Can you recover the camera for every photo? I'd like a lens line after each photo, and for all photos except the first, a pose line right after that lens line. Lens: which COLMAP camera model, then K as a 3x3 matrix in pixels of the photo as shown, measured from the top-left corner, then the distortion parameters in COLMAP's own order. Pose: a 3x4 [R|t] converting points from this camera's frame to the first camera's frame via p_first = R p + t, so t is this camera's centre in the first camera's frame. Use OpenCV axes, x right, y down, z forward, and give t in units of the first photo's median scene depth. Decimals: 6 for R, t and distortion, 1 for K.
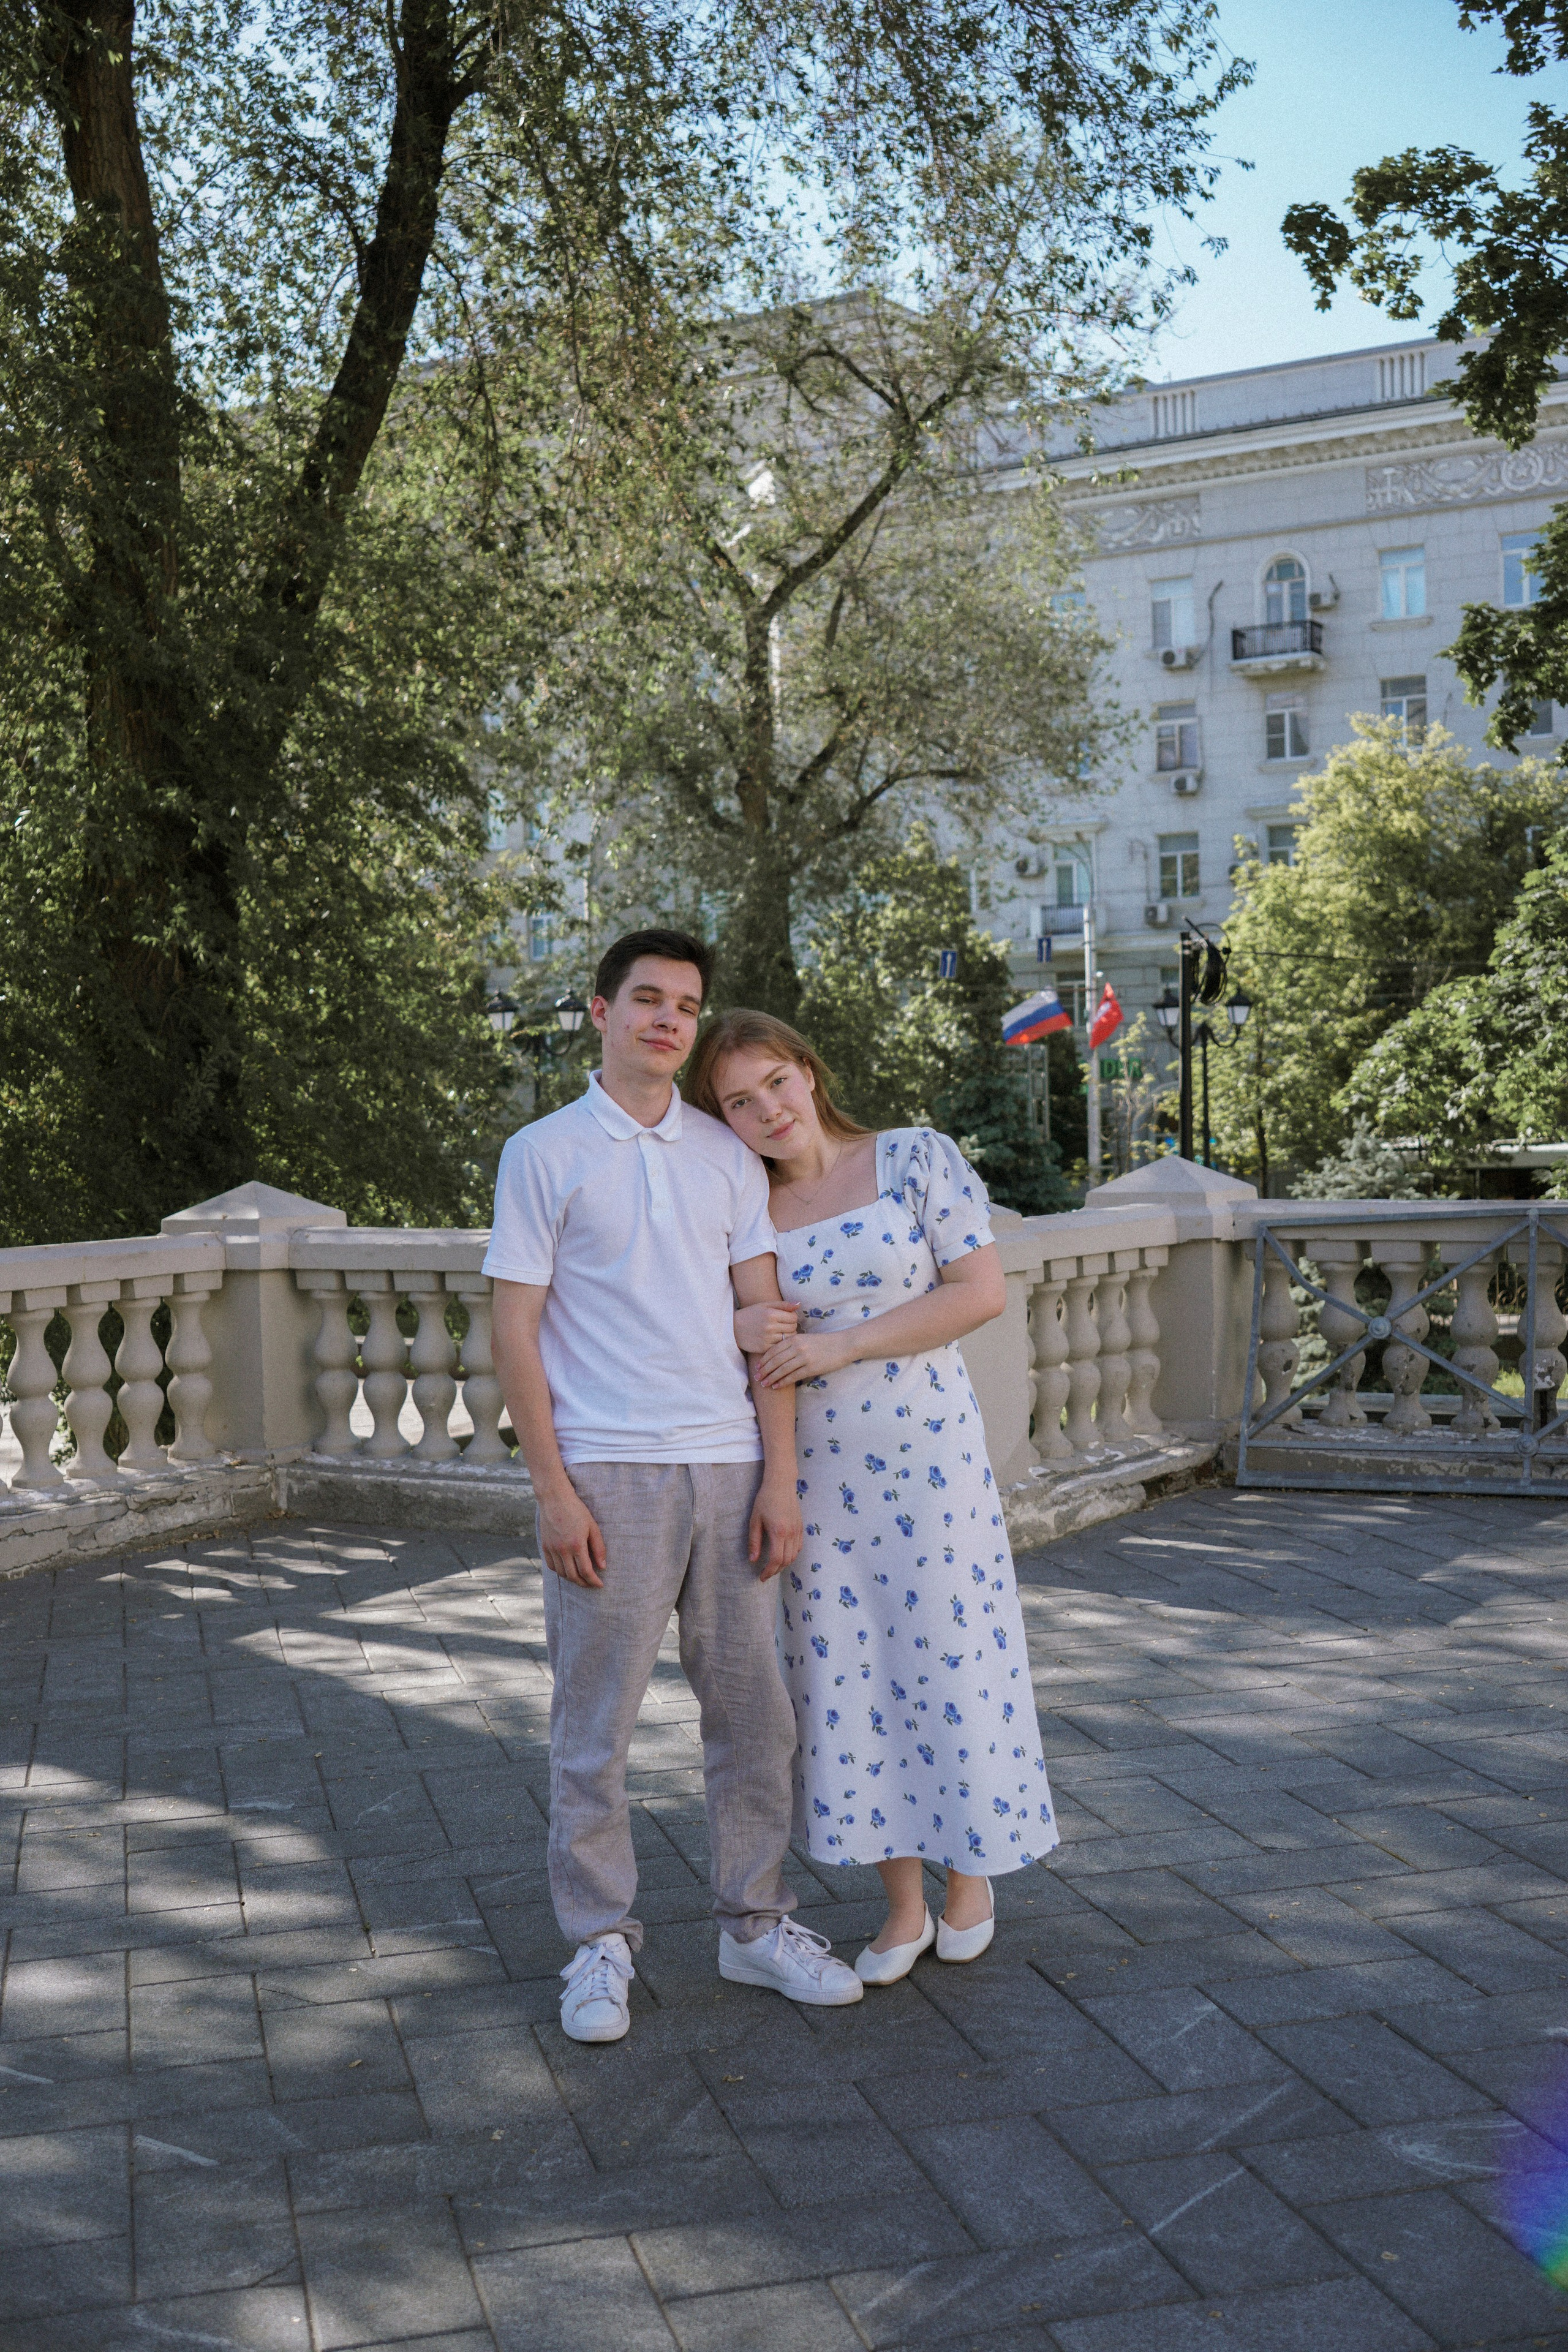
lens RADIAL K [[2633.7, 0, 784.0], [0, 2633.7, 1176.0], [0, 0, 1]] dist [0.007736, 0.023723]
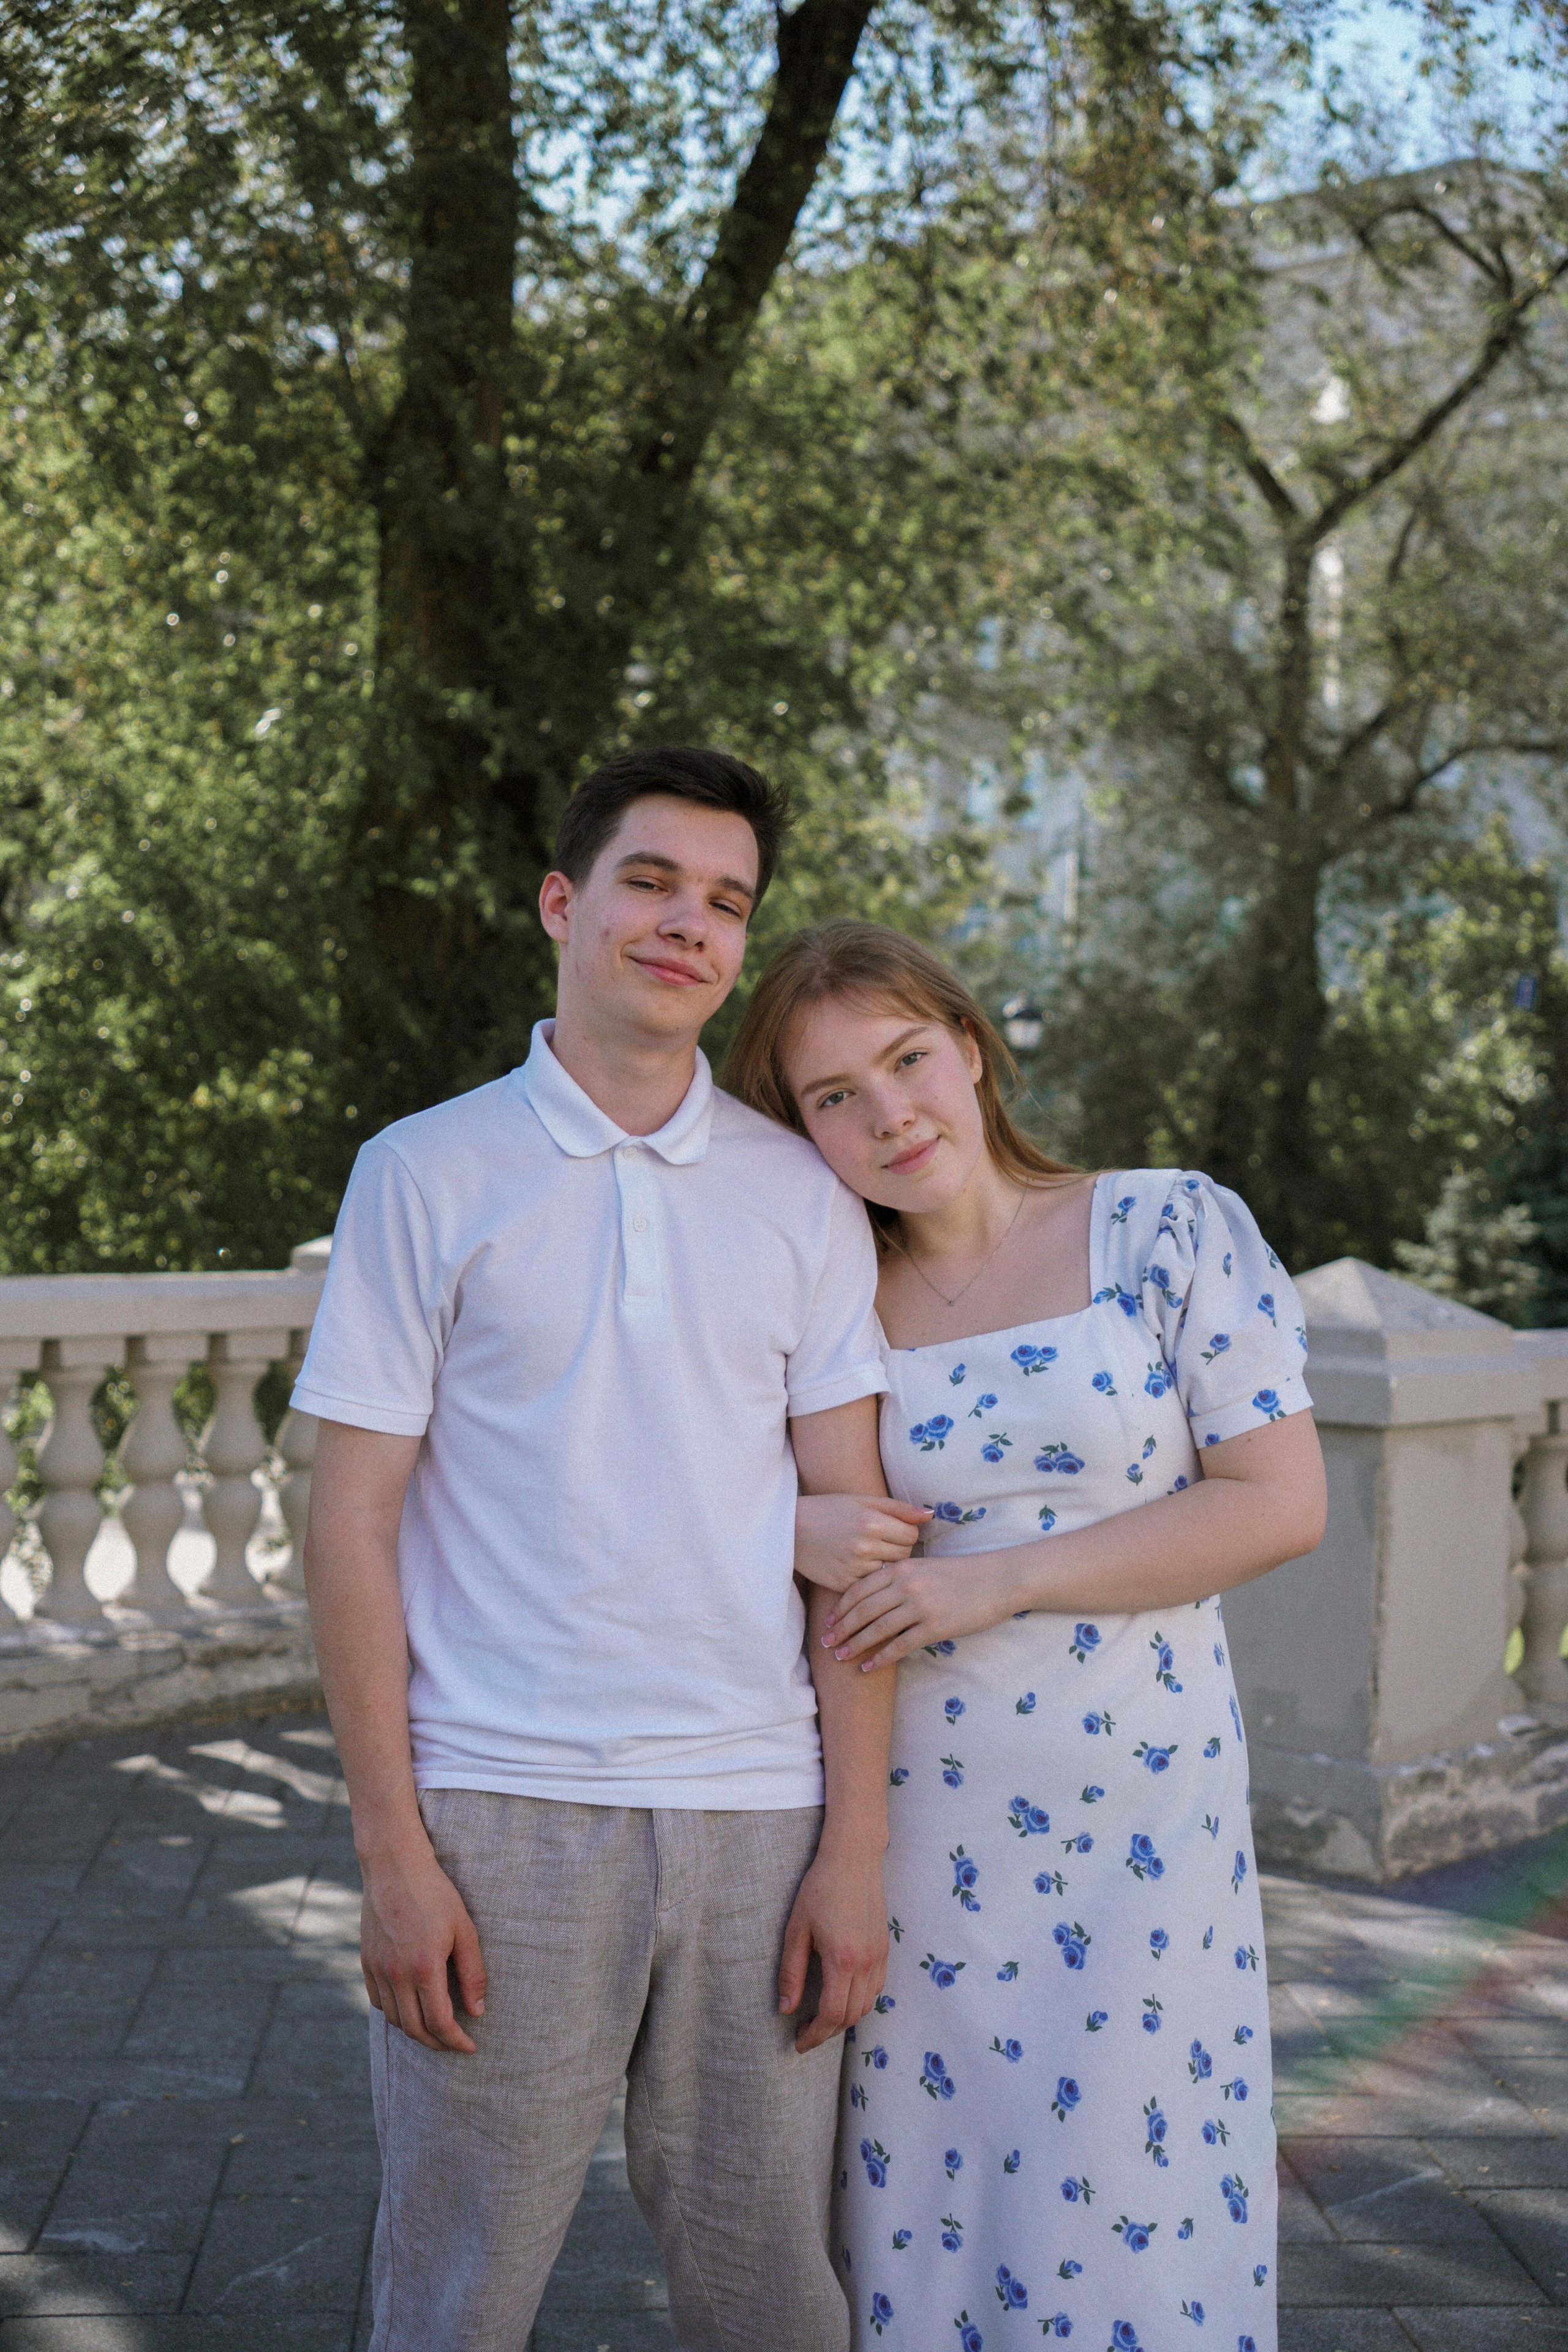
lens RADIAL K [[3155.7, 0, 783.9], [0, 3155.7, 1218.0], [0, 0, 1]] dist [0.033001, 0.084833]
pose [[0.984456, 0.061708, -0.164433, 0.026937], [-0.062195, 0.998062, 0.002185, -0.001877], [0.164249, 0.008076, 0.986386, 0.138800]]
